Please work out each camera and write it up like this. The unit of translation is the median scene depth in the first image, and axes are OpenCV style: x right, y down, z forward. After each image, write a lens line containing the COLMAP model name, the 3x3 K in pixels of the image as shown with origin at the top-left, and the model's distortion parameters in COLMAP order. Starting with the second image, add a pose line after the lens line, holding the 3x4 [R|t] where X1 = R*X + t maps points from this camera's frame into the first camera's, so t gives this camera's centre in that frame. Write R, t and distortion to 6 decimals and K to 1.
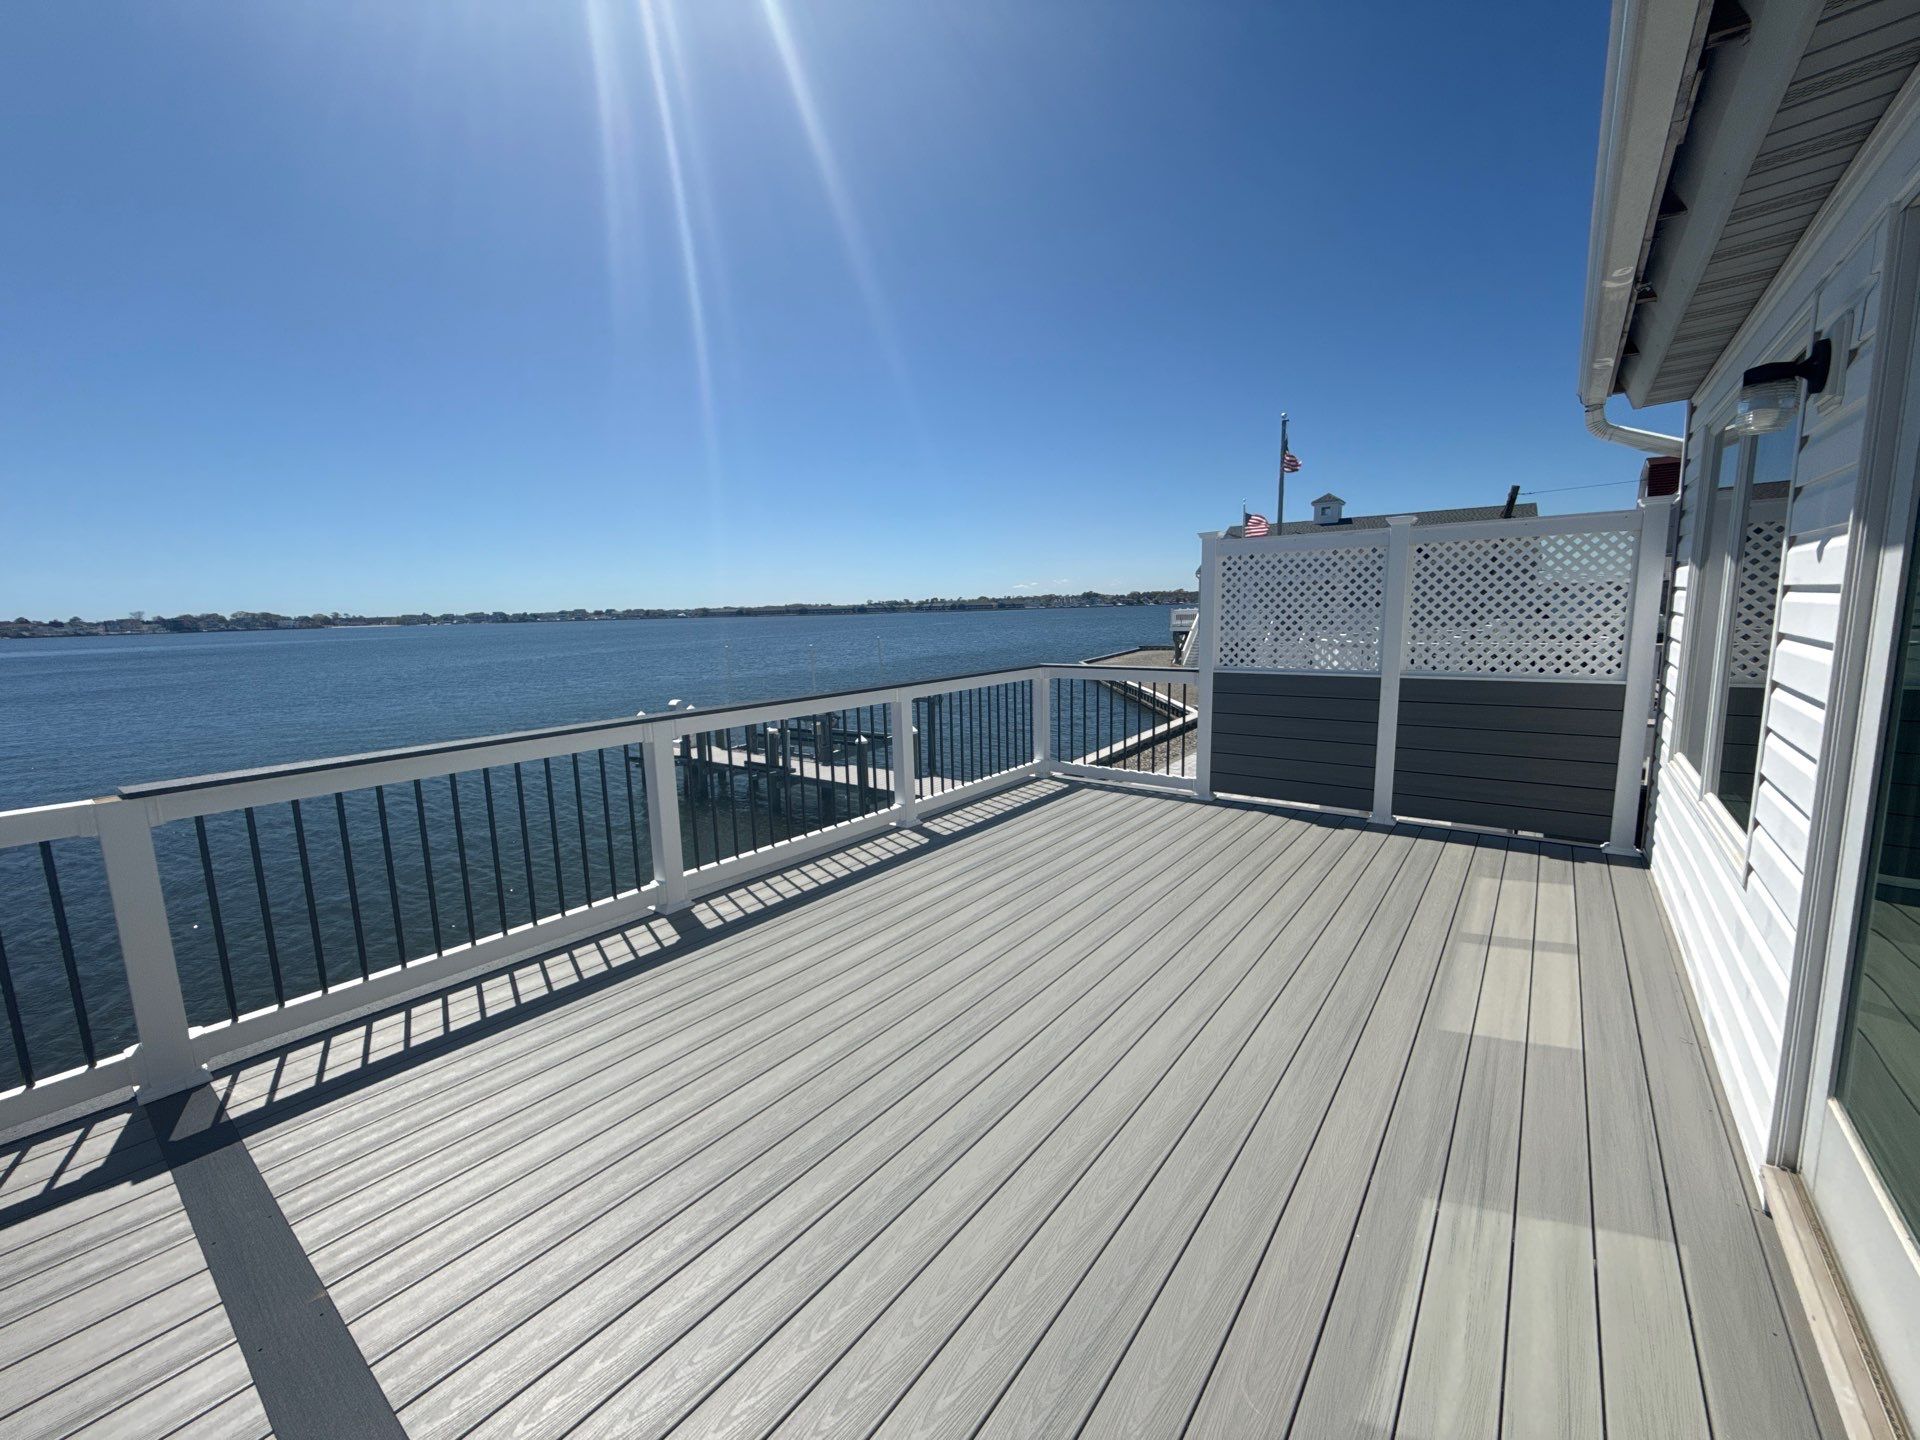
lens RADIAL K [[785.6, 0, 954.7], [0, 785.6, 732.3], [0, 0, 1]] dist [-0.009900, 0.000582]
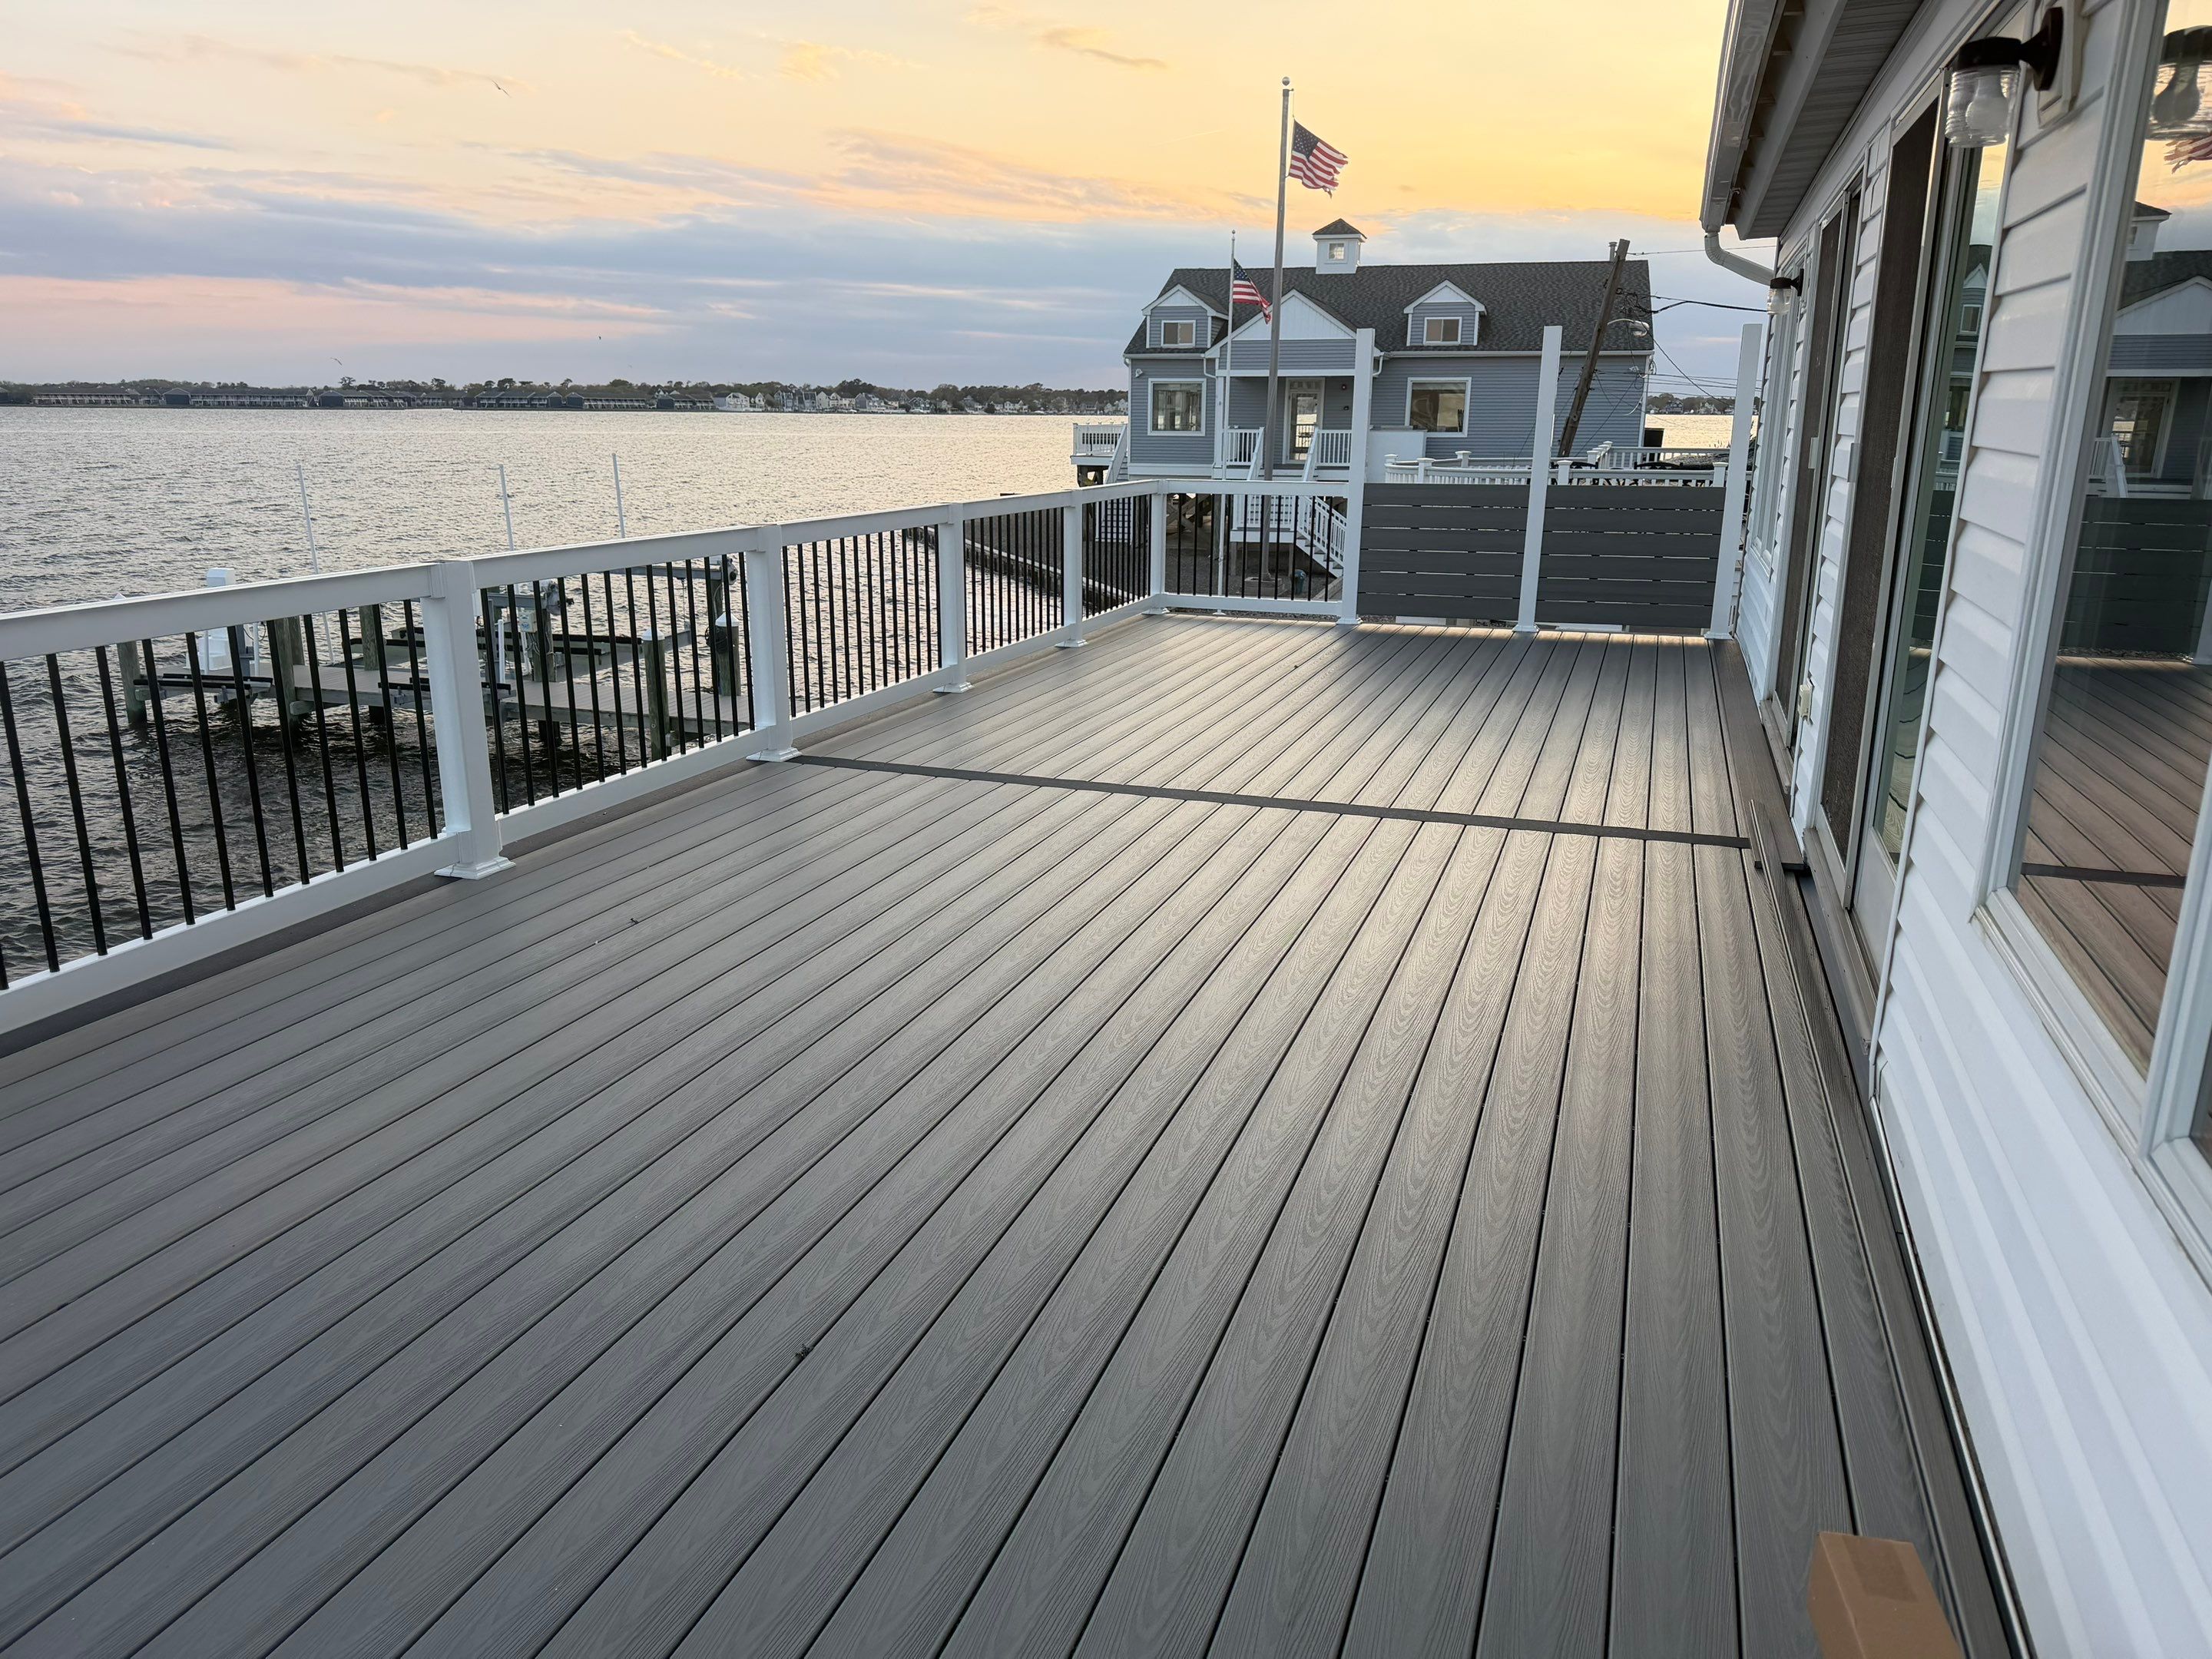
lens RADIAL K [[1567.7, 0, 1108.3], [0, 1567.7, 836.8], [0, 0, 1]] dist [0.005942, -0.026459]
pose [[0.949422, -0.043005, 0.311044, -0.948379], [0.009402, 0.994026, 0.108736, 0.220734], [-0.313863, -0.100312, 0.944155, -1.239348]]
